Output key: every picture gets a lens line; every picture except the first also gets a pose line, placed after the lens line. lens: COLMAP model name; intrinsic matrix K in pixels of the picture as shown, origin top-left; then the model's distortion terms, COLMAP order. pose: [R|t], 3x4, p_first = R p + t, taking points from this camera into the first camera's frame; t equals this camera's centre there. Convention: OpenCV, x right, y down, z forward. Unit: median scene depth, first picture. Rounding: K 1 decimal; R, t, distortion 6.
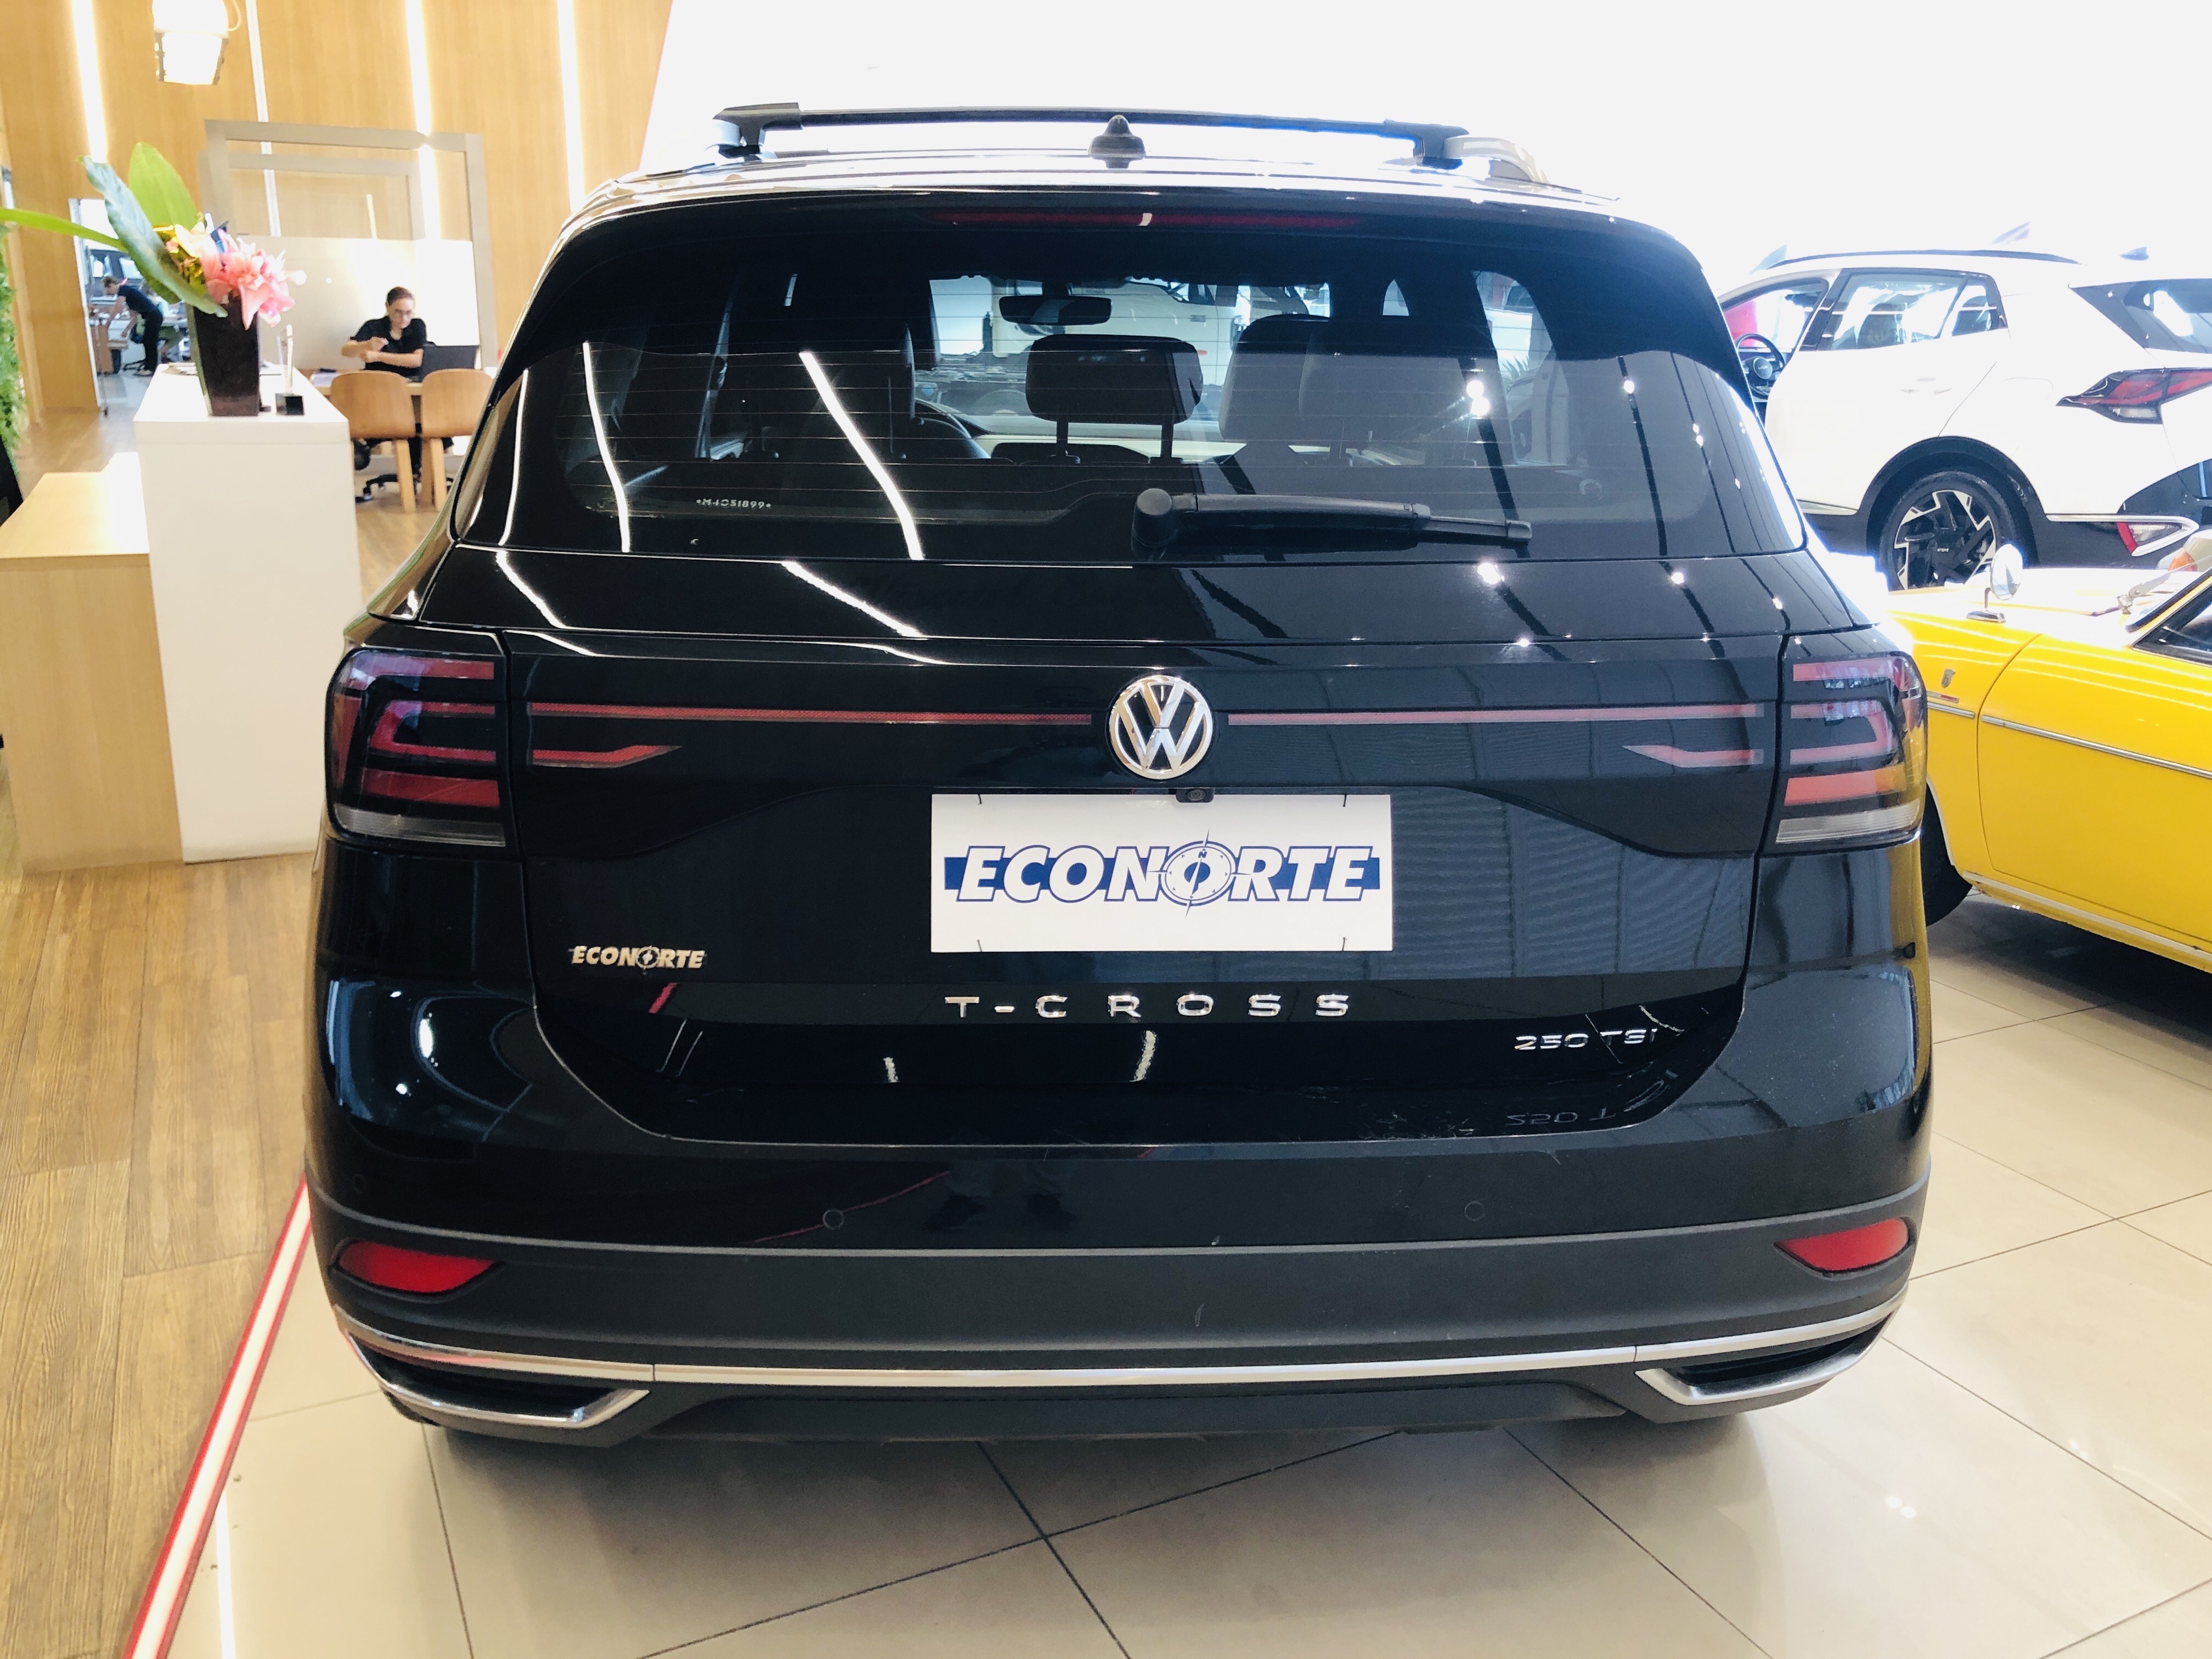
lens RADIAL K [[1803.8, 0, 1106.0], [0, 1803.8, 829.5], [0, 0, 1]] dist [0.010783, 0.002521]
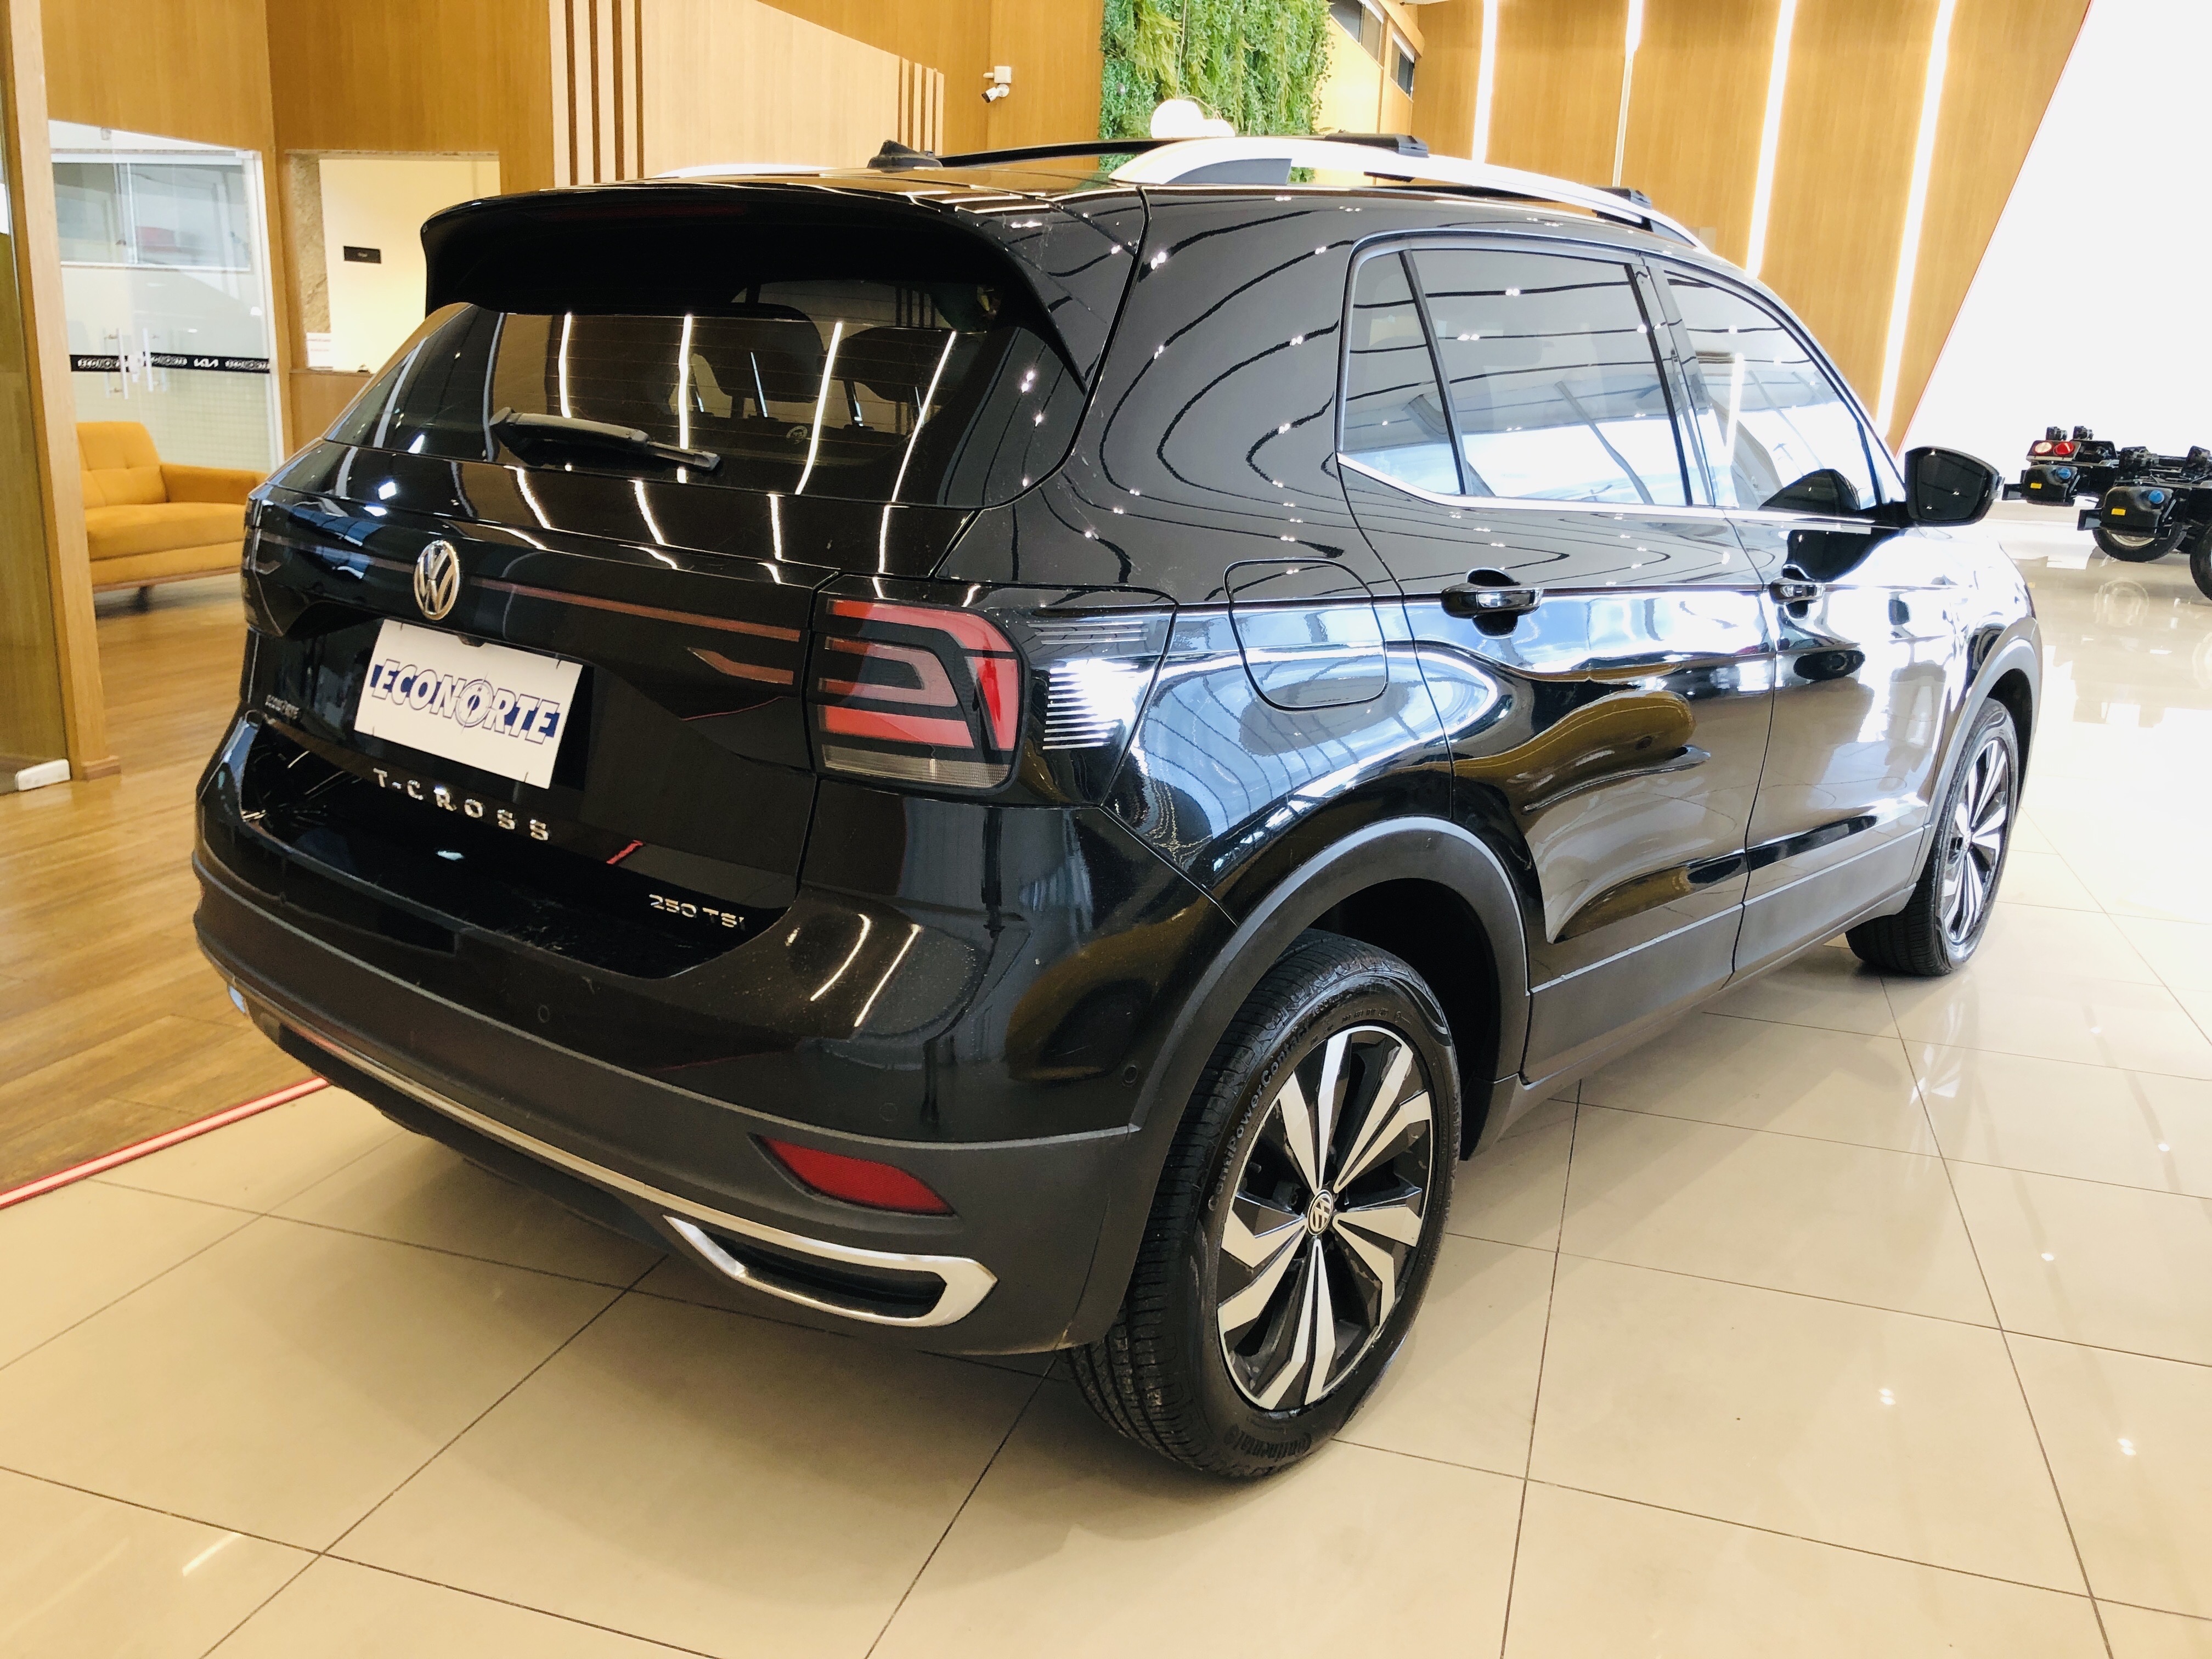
lens RADIAL K [[1761.2, 0, 1106.0], [0, 1761.2, 829.5], [0, 0, 1]] dist [0.211162, 0.001306]
pose [[0.719129, 0.183809, -0.670126, 1.251707], [-0.218447, 0.975288, 0.033092, -0.028856], [0.659648, 0.122589, 0.741510, 0.349576]]
